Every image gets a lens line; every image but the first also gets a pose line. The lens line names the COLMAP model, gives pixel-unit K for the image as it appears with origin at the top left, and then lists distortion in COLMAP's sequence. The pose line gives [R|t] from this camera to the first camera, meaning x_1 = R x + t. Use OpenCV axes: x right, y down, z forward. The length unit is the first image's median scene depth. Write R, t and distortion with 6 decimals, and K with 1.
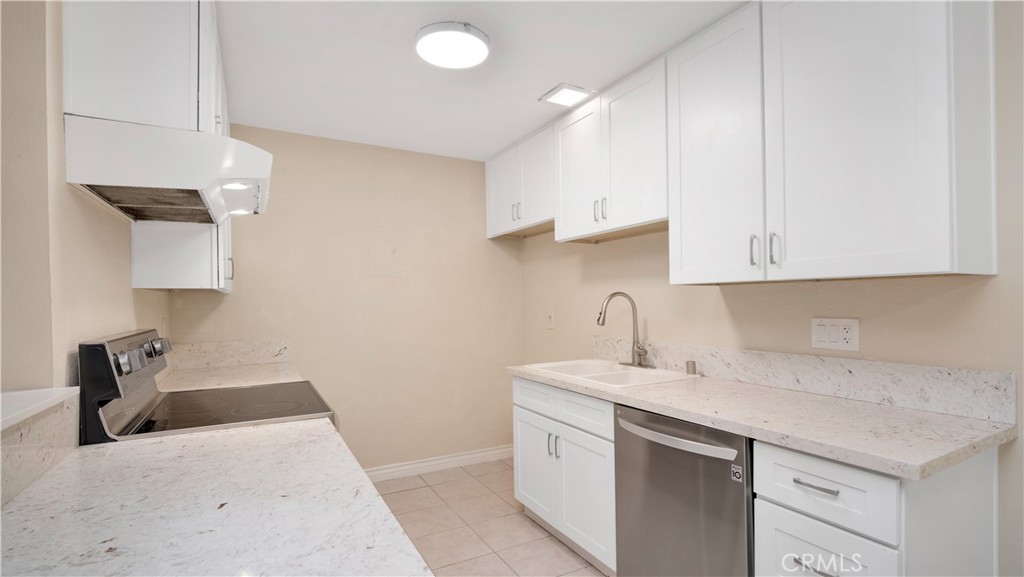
lens RADIAL K [[487.1, 0, 518.9], [0, 487.1, 296.0], [0, 0, 1]] dist [-0.000453, -0.000408]
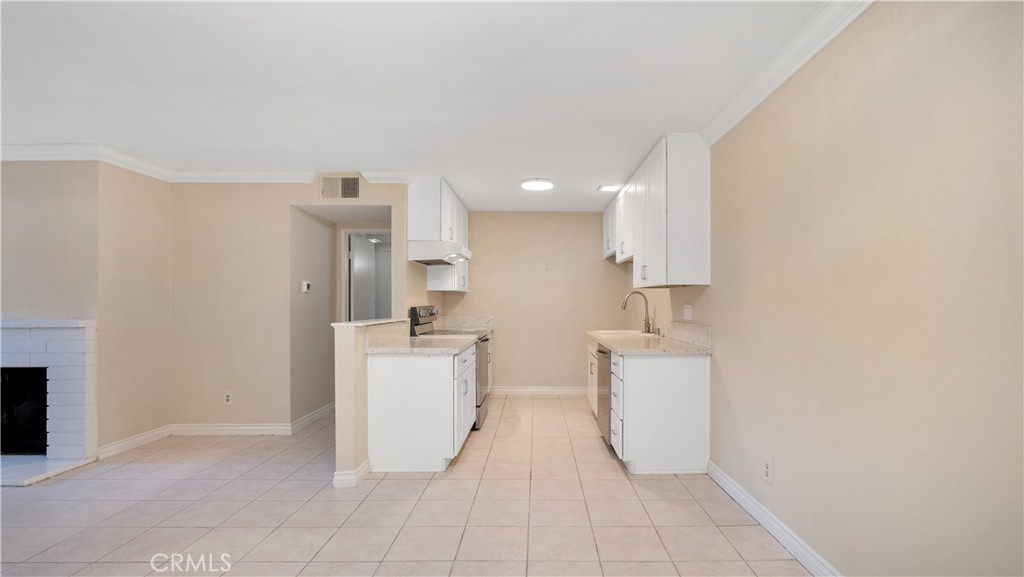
lens RADIAL K [[487.1, 0, 518.9], [0, 487.1, 296.0], [0, 0, 1]] dist [-0.000453, -0.000408]
pose [[0.860725, 0.003798, -0.509056, 0.868728], [-0.004491, 0.999990, -0.000133, 0.011412], [0.509051, 0.002401, 0.860733, -0.905718]]
